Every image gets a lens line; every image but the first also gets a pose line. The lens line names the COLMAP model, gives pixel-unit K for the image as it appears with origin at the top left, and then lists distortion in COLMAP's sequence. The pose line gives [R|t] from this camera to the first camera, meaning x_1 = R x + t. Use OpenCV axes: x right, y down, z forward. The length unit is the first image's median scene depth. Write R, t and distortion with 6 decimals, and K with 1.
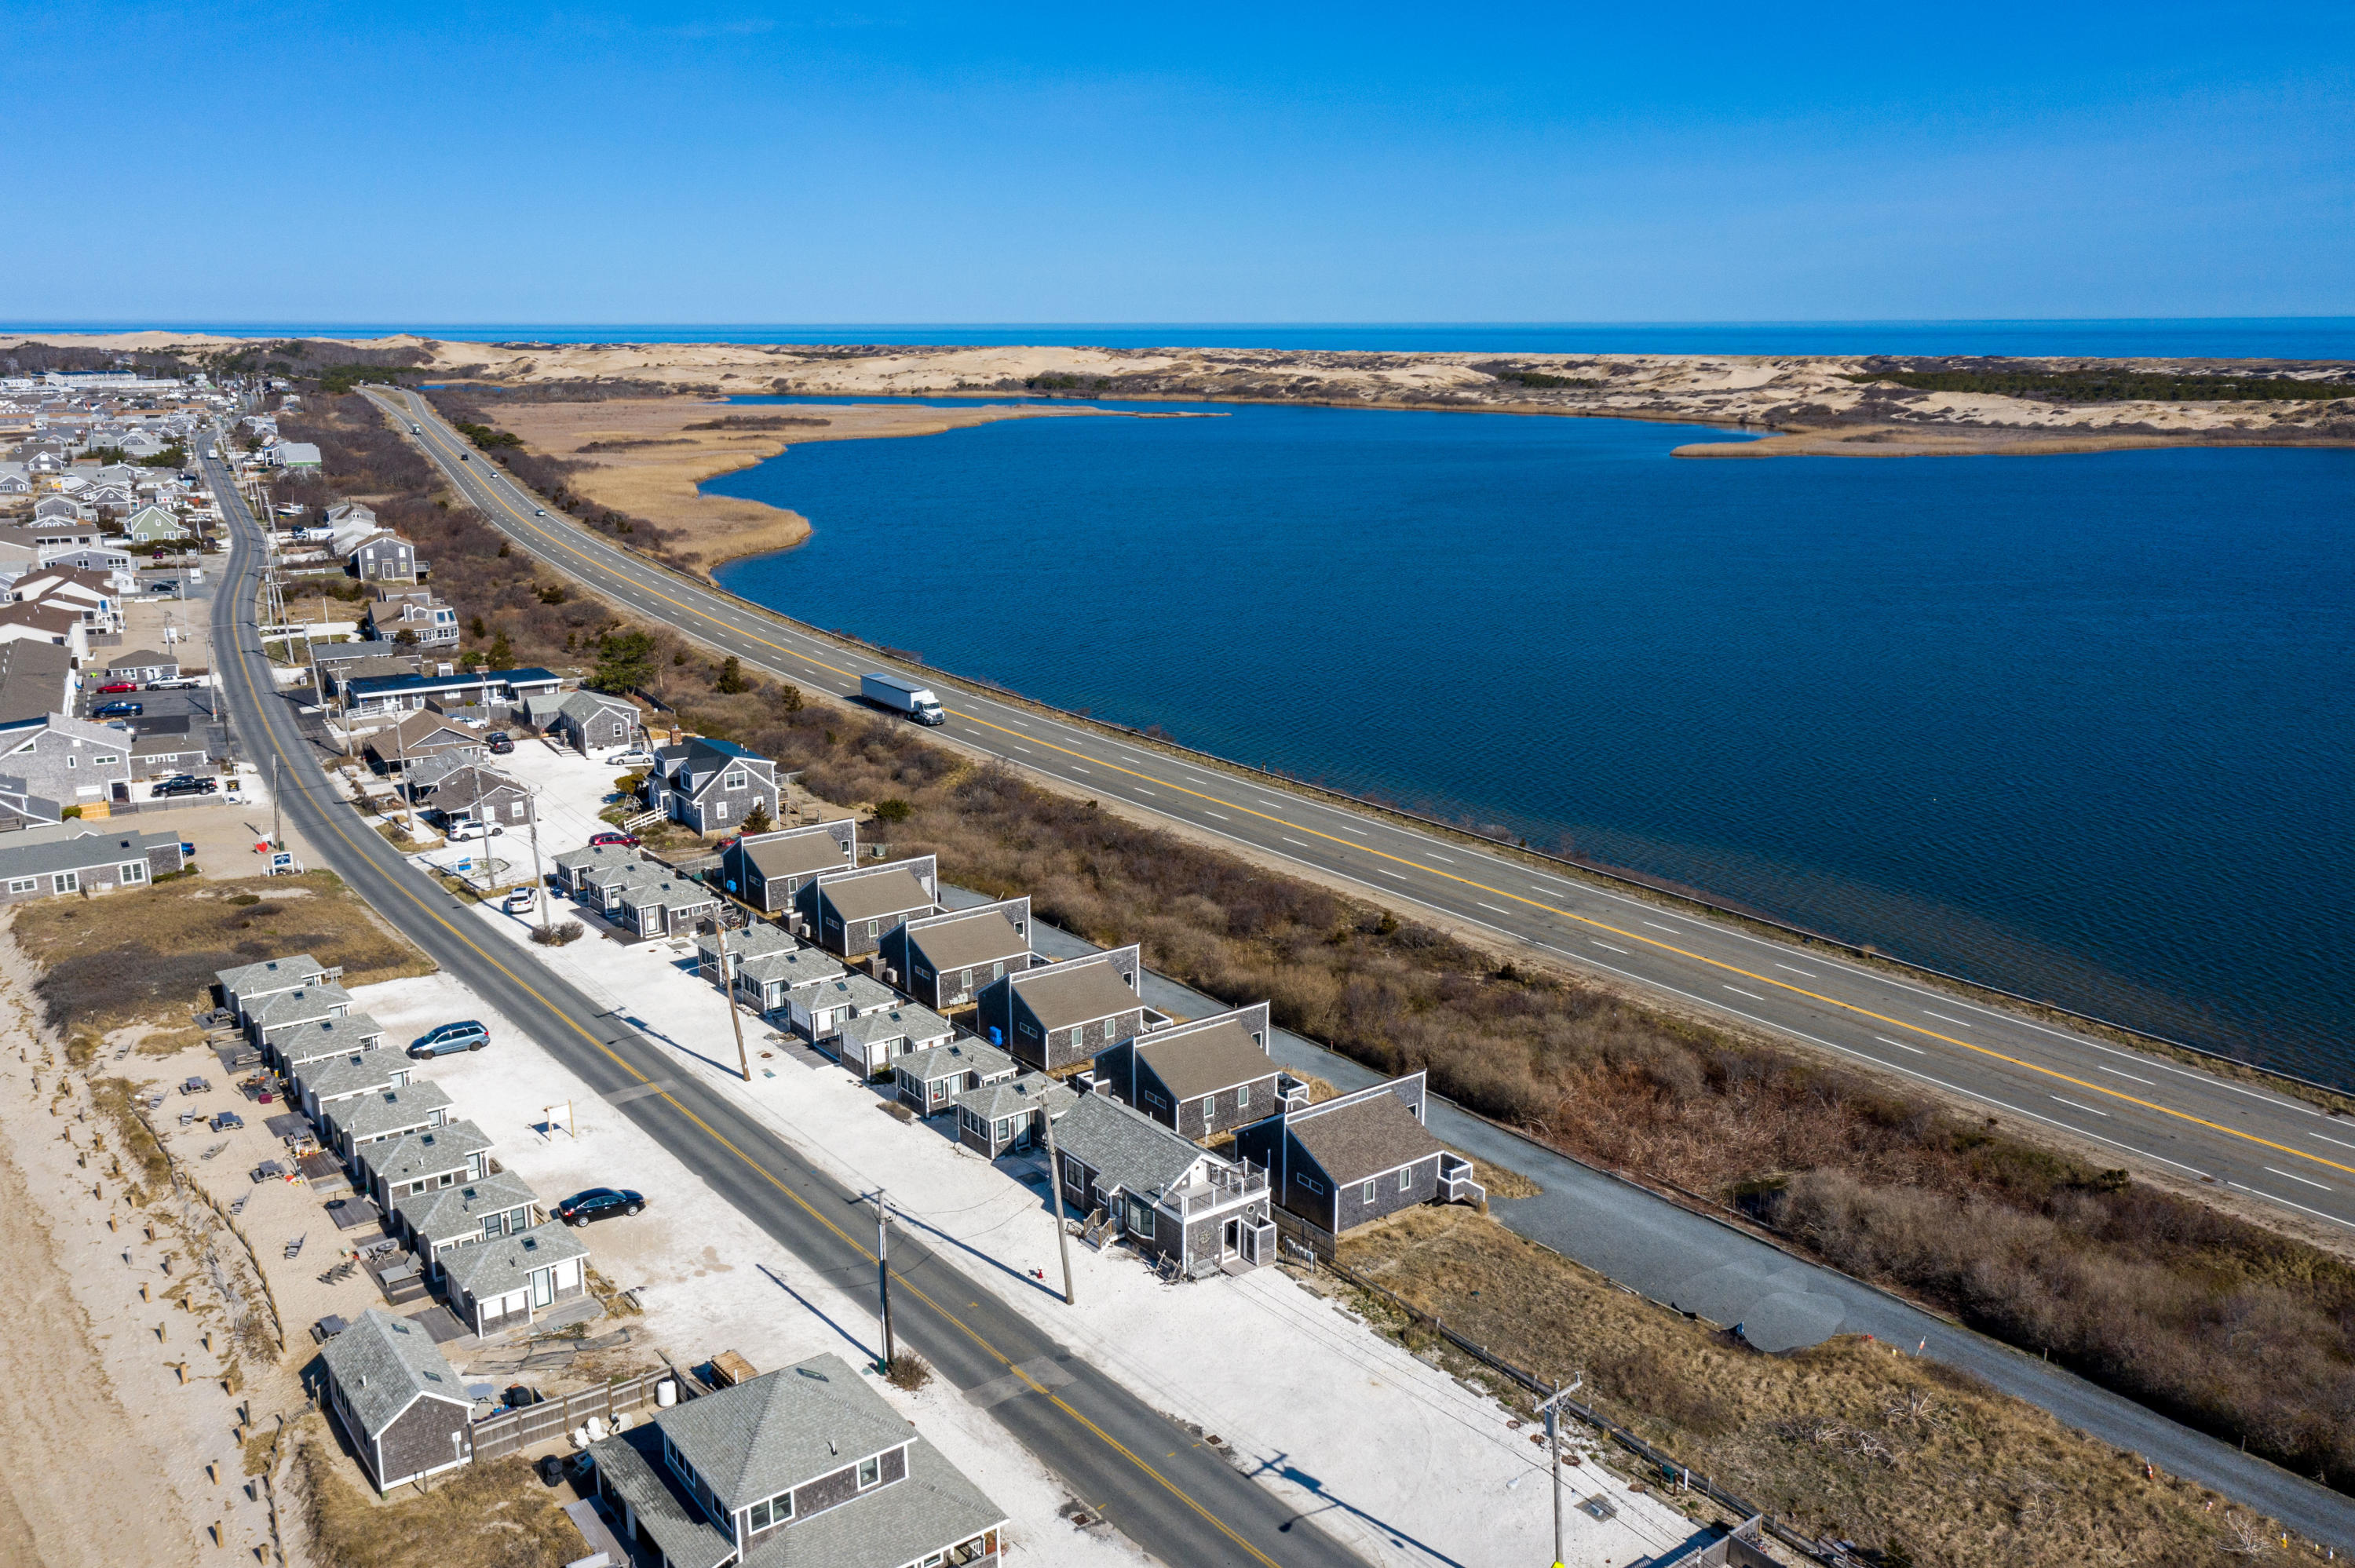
lens RADIAL K [[1861.6, 0, 1184.3], [0, 1861.6, 780.3], [0, 0, 1]] dist [0.007379, 0.015896]
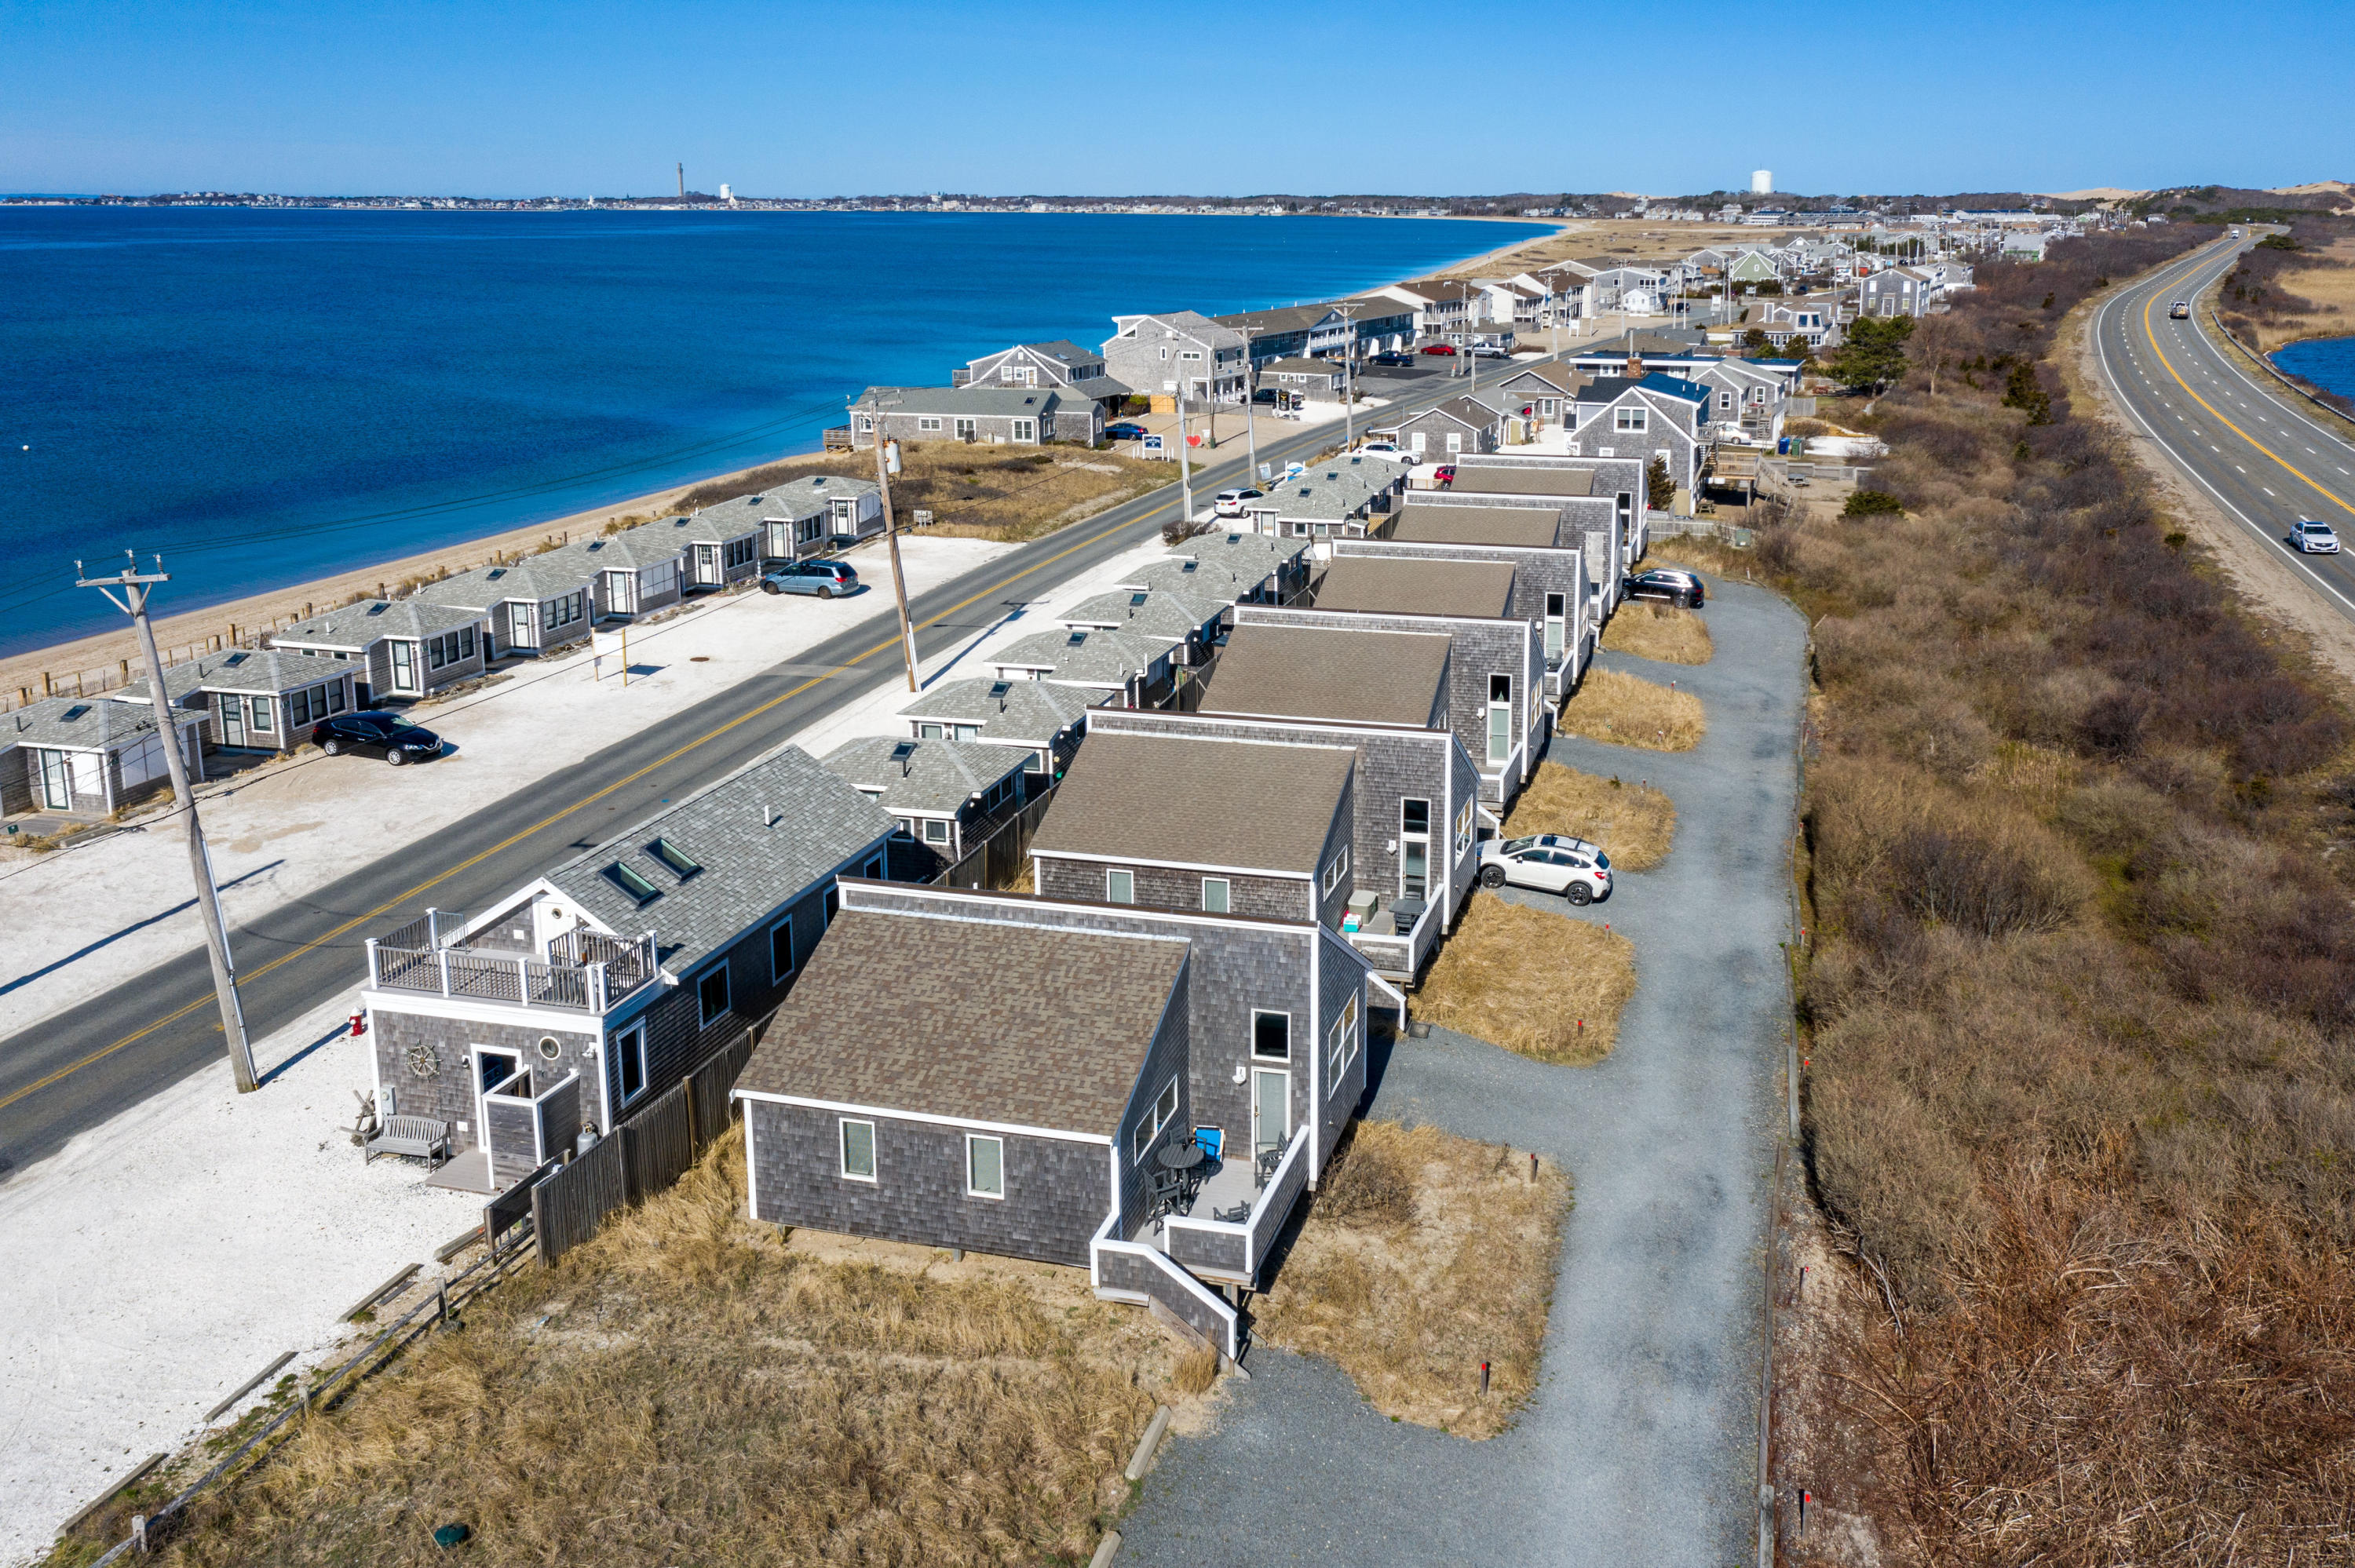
lens RADIAL K [[1904.0, 0, 1337.0], [0, 1904.0, 572.0], [0, 0, 1]] dist [0.004948, 0.007786]
pose [[0.637510, 0.149486, -0.755801, 0.277535], [-0.180936, 0.982609, 0.041728, 0.055124], [0.748894, 0.110150, 0.653471, 0.550716]]
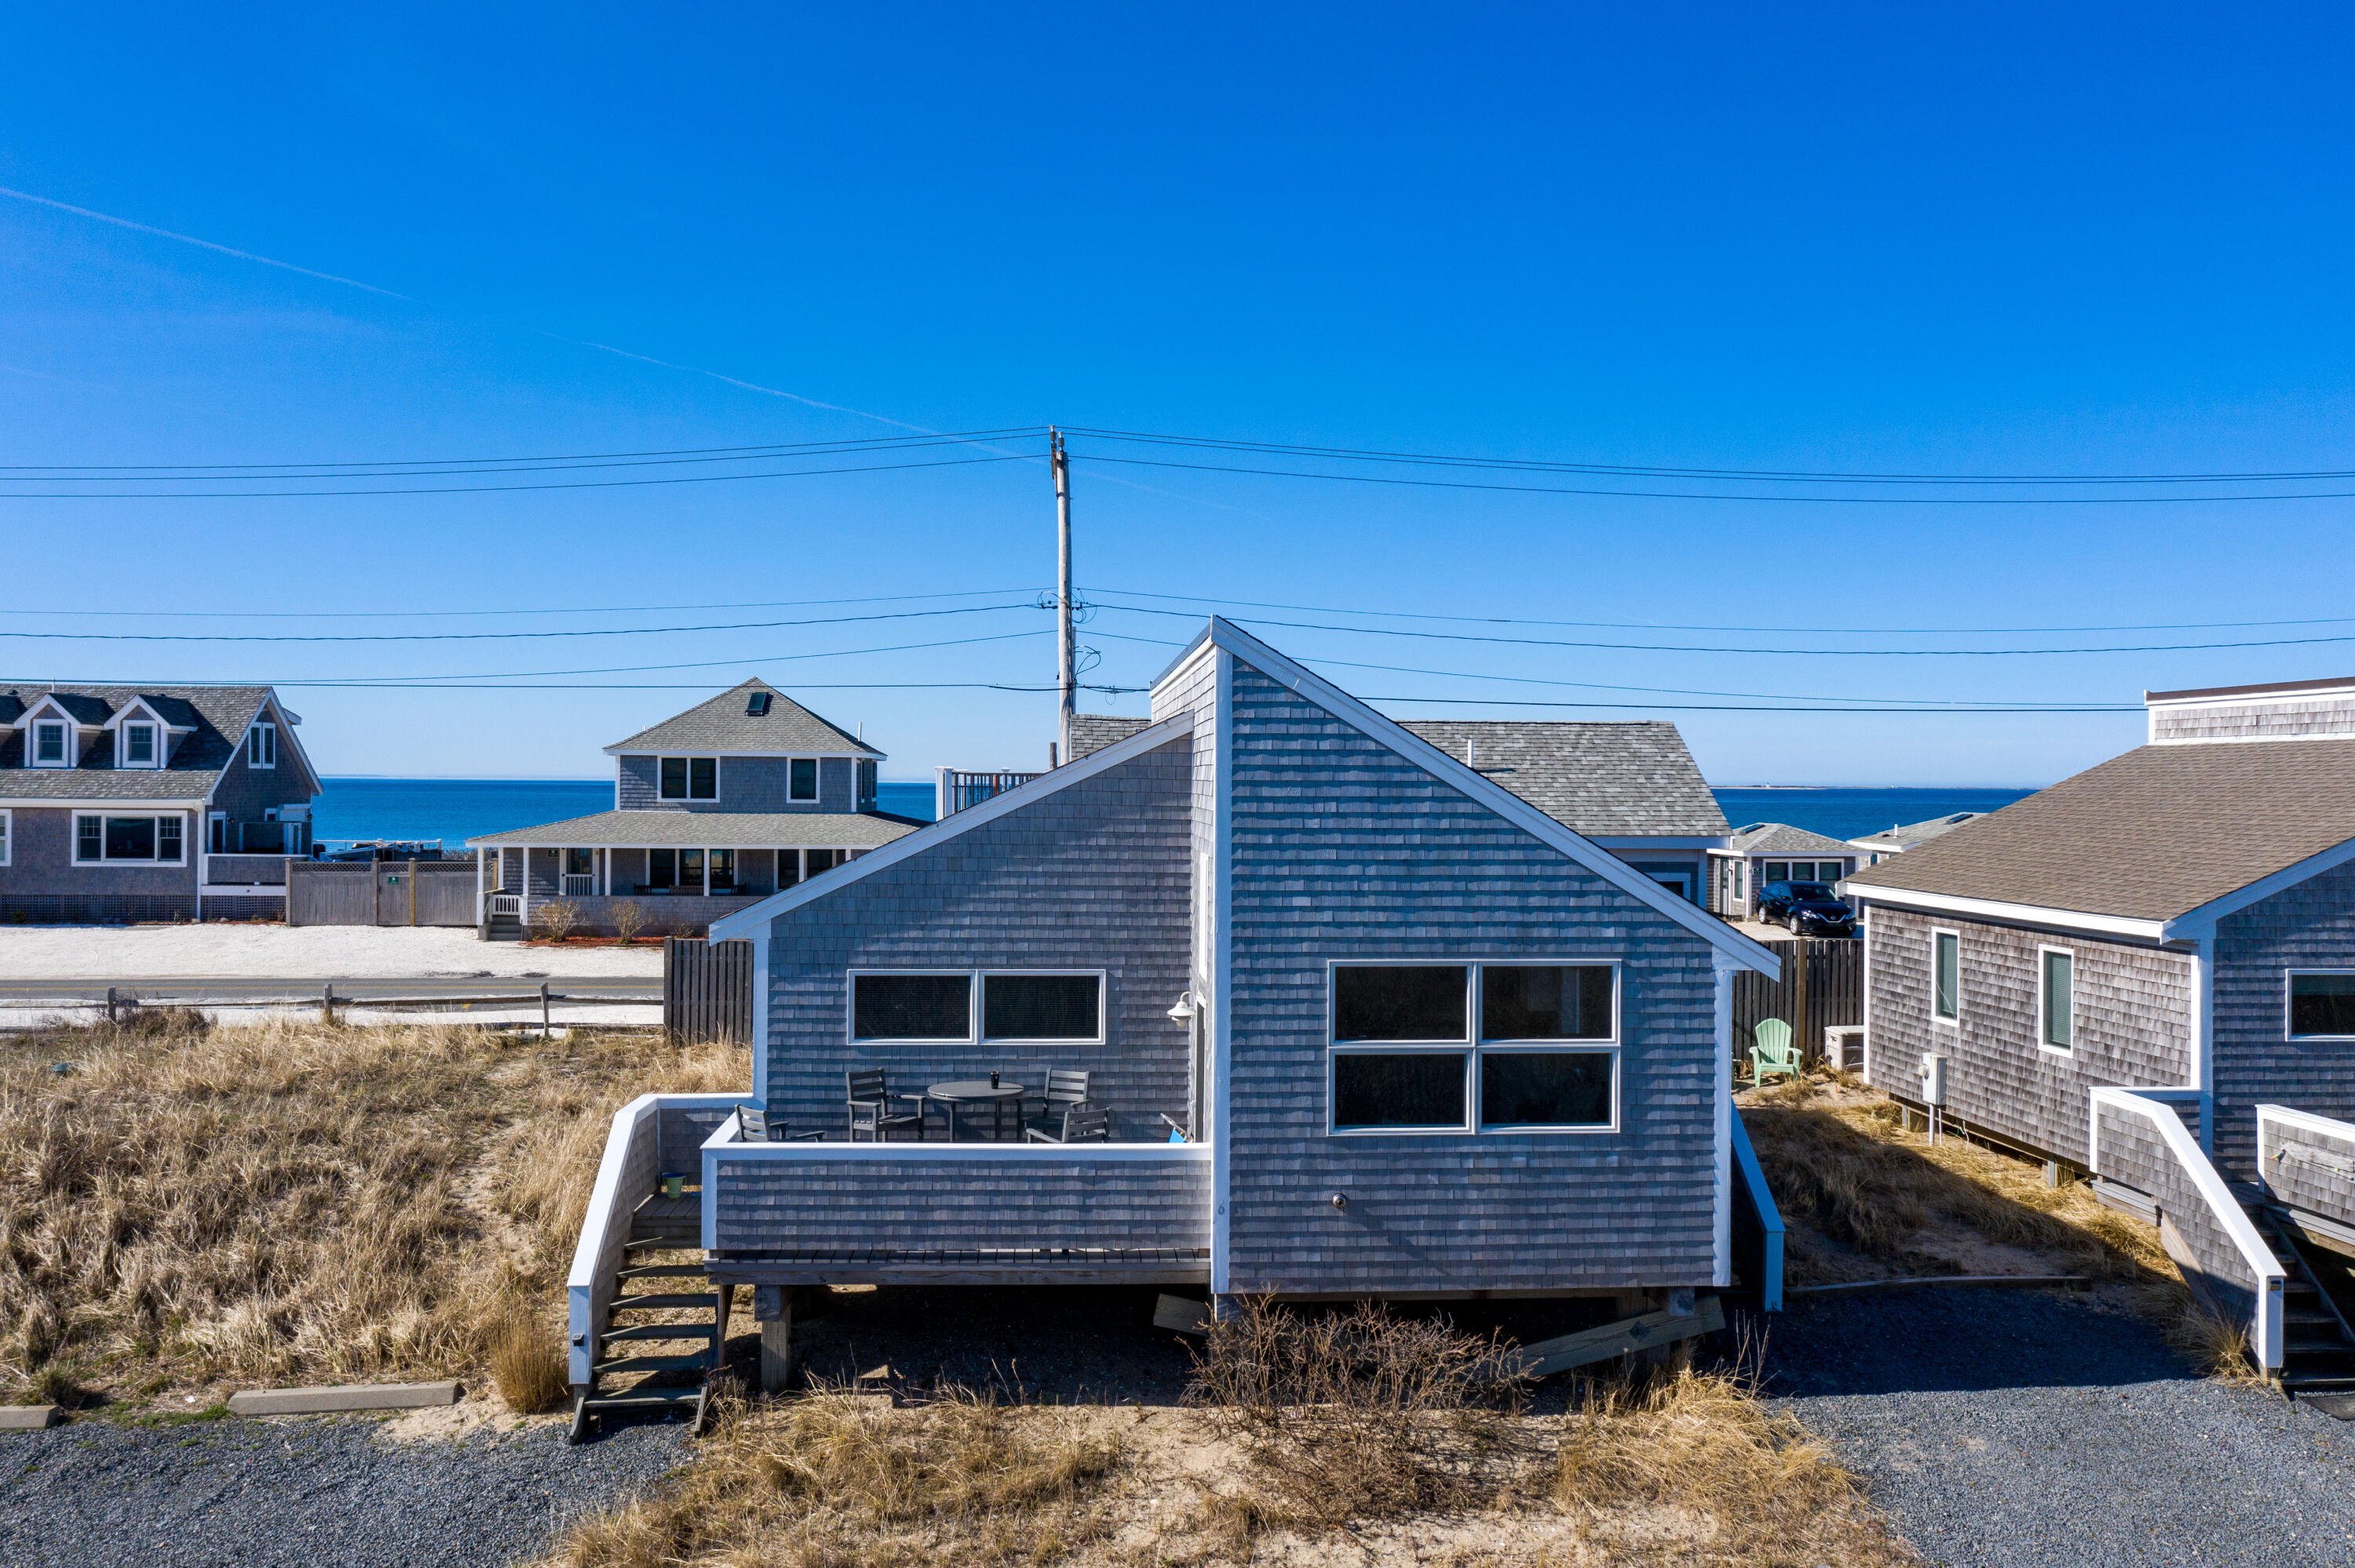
lens RADIAL K [[1861.6, 0, 1184.3], [0, 1861.6, 780.3], [0, 0, 1]] dist [0.007379, 0.015896]
pose [[-0.533115, -0.000400, -0.846043, 0.180269], [-0.199346, 0.971904, 0.125153, 0.107632], [0.822222, 0.235376, -0.518216, 0.771545]]
